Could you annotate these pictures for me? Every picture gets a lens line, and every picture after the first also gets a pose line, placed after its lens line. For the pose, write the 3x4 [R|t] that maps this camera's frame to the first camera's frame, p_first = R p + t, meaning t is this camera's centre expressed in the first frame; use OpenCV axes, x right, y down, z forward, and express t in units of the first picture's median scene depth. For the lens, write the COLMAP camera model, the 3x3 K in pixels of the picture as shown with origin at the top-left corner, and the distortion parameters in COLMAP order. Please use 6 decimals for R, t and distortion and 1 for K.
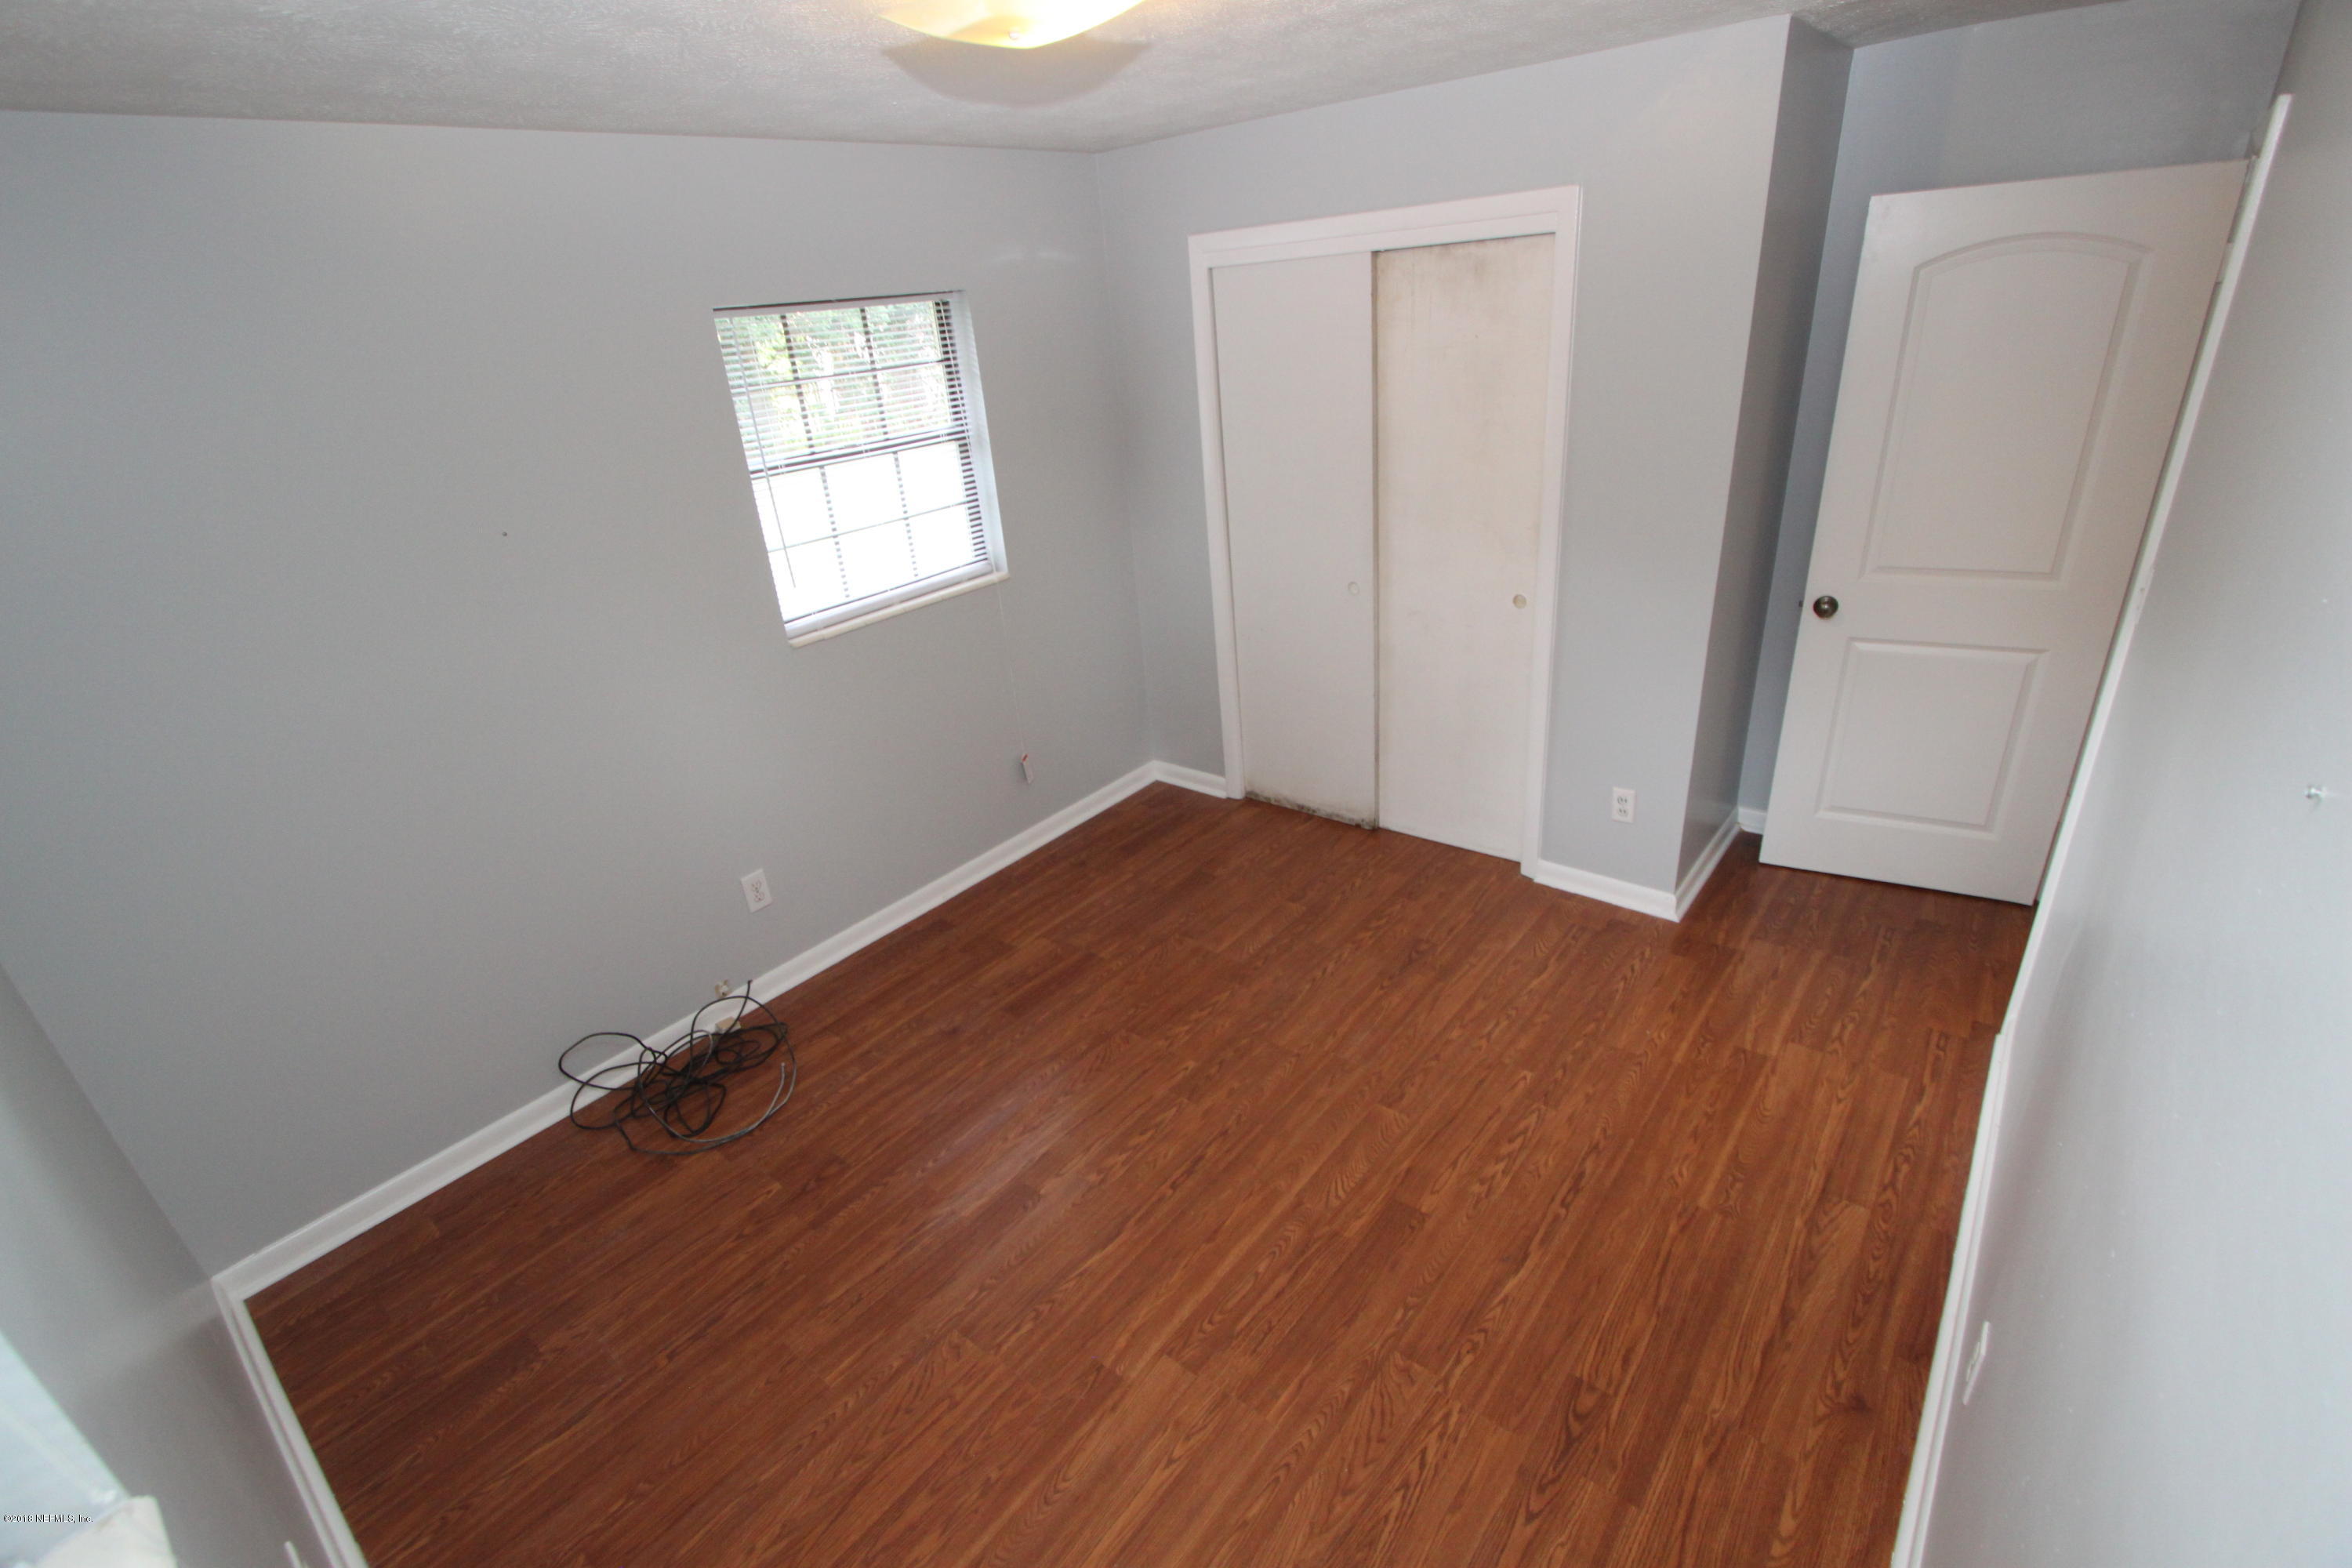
lens RADIAL K [[1072.0, 0, 1155.6], [0, 1072.0, 784.1], [0, 0, 1]] dist [-0.017035, 0.001513]
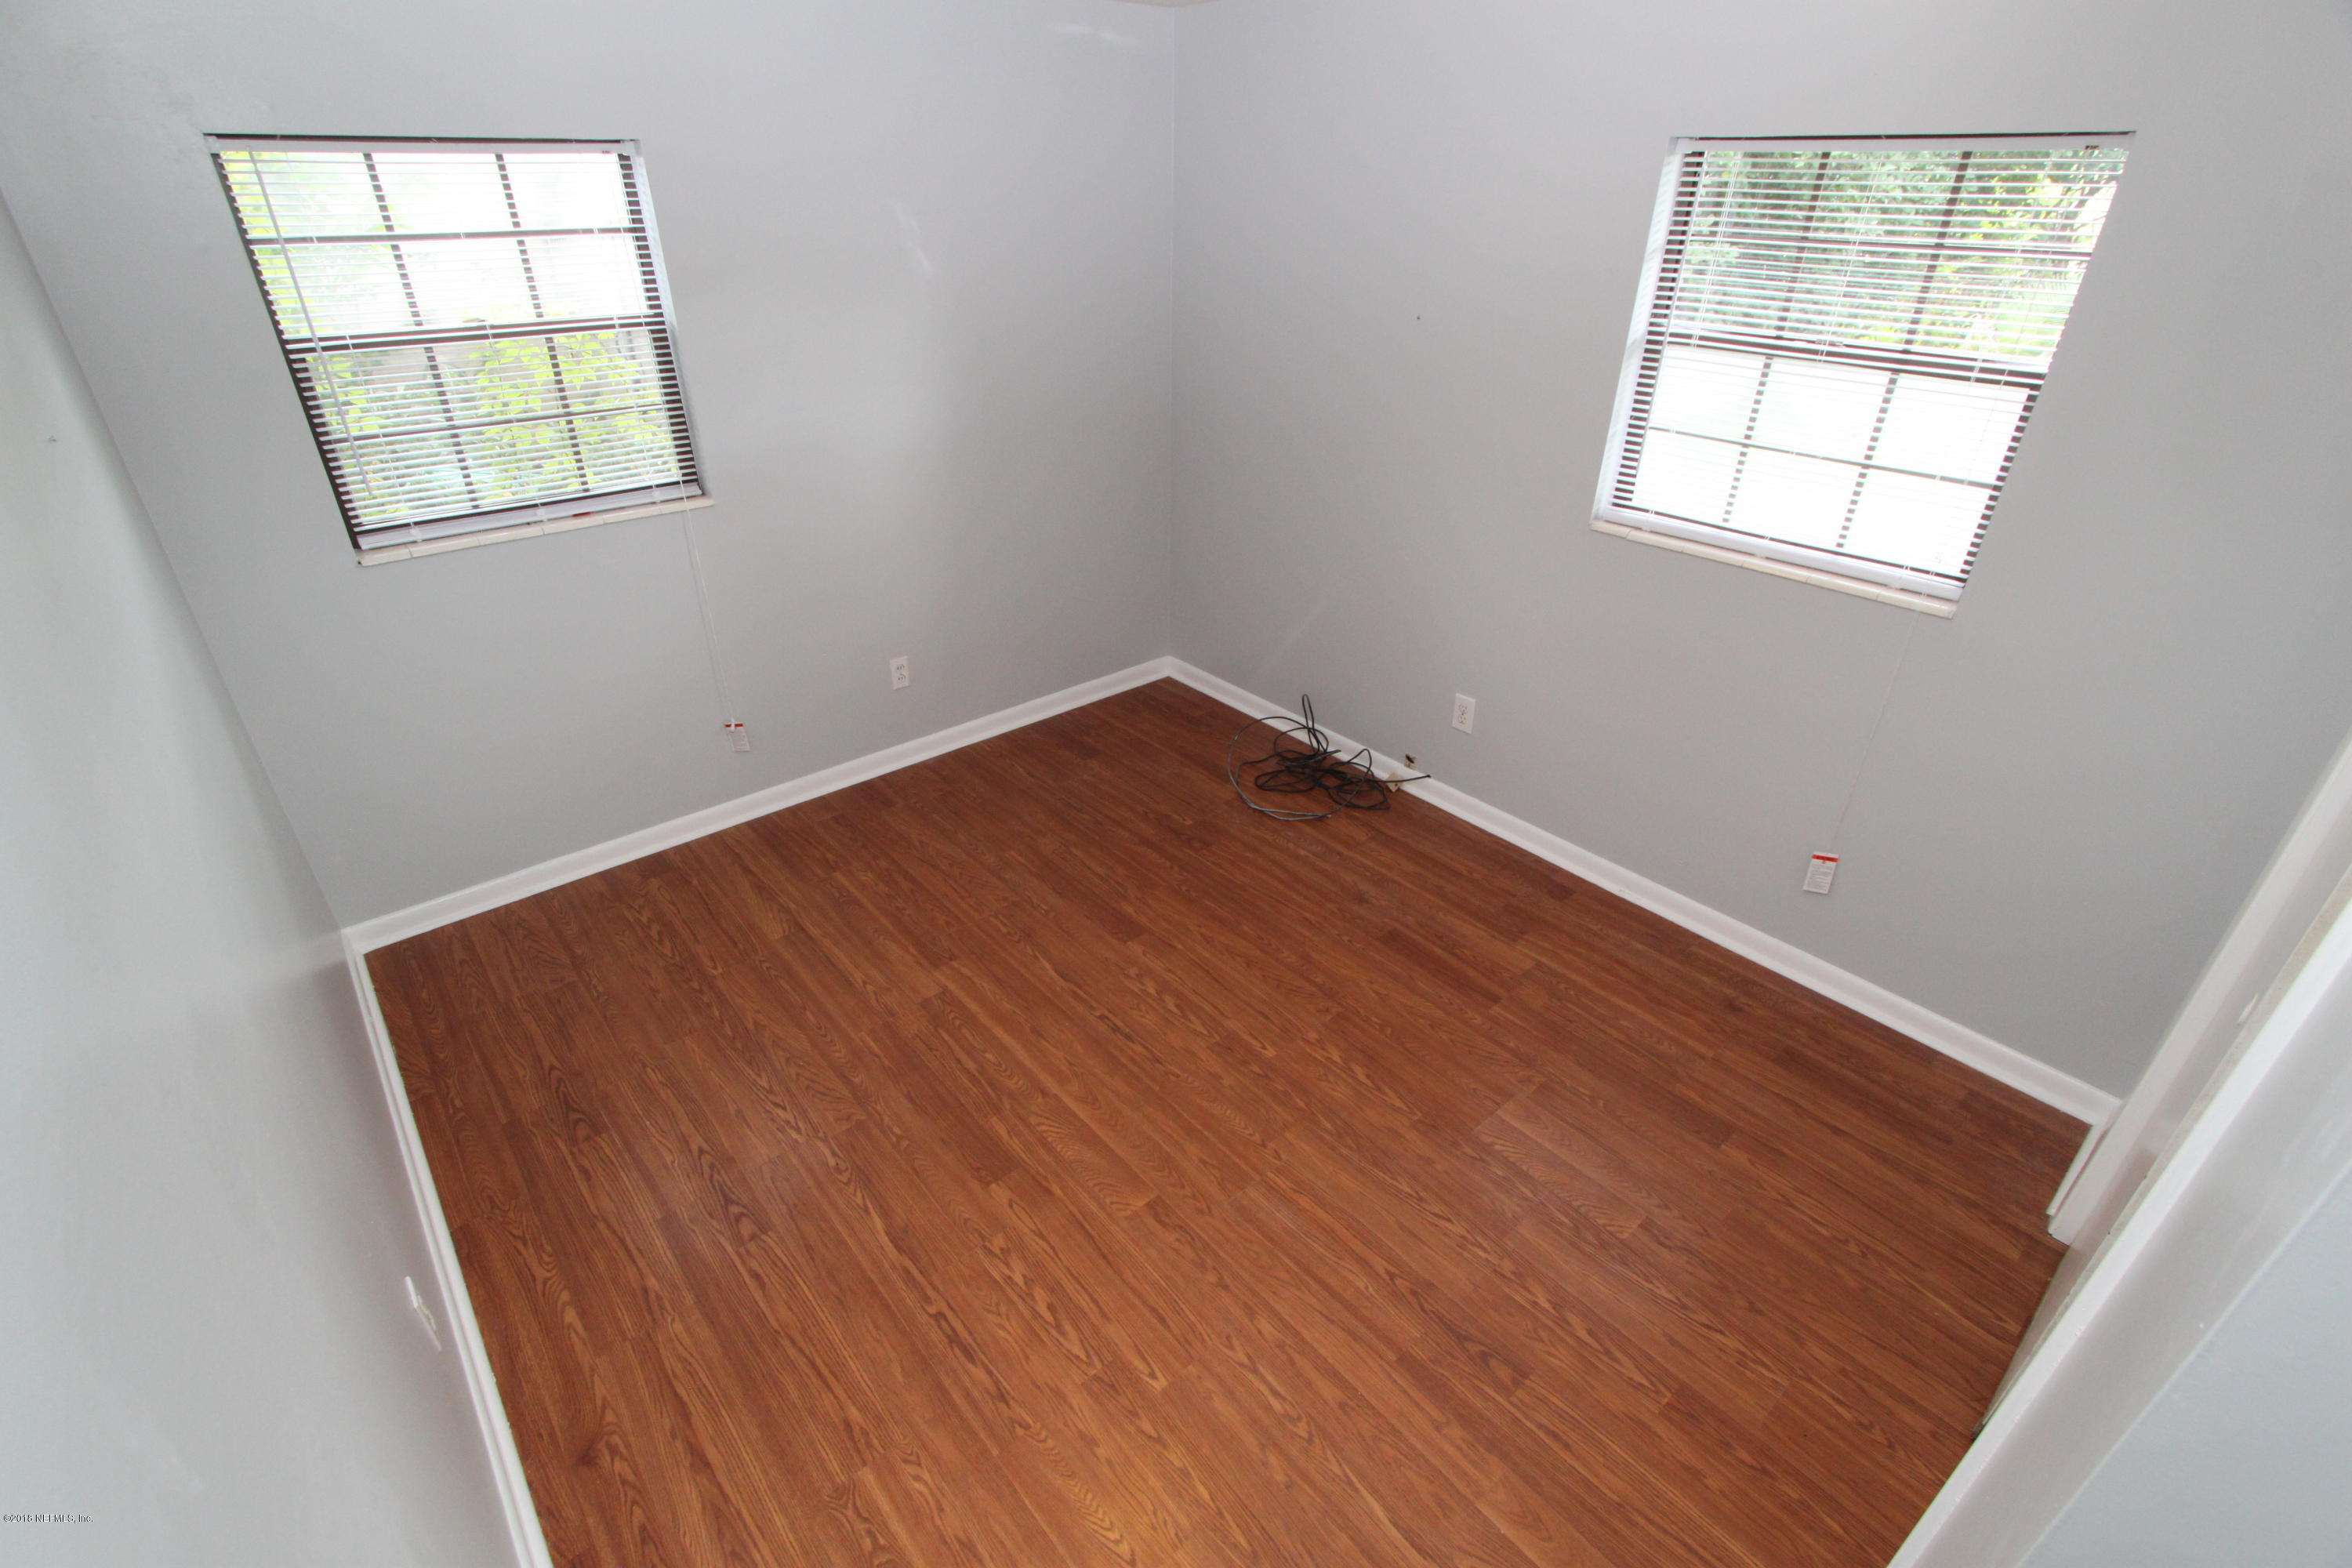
lens RADIAL K [[1072.0, 0, 1155.6], [0, 1072.0, 784.1], [0, 0, 1]] dist [-0.017035, 0.001513]
pose [[-0.176470, 0.557846, -0.810966, 0.806511], [-0.397168, 0.713493, 0.577222, -0.473255], [0.900620, 0.423952, 0.095649, 0.889993]]
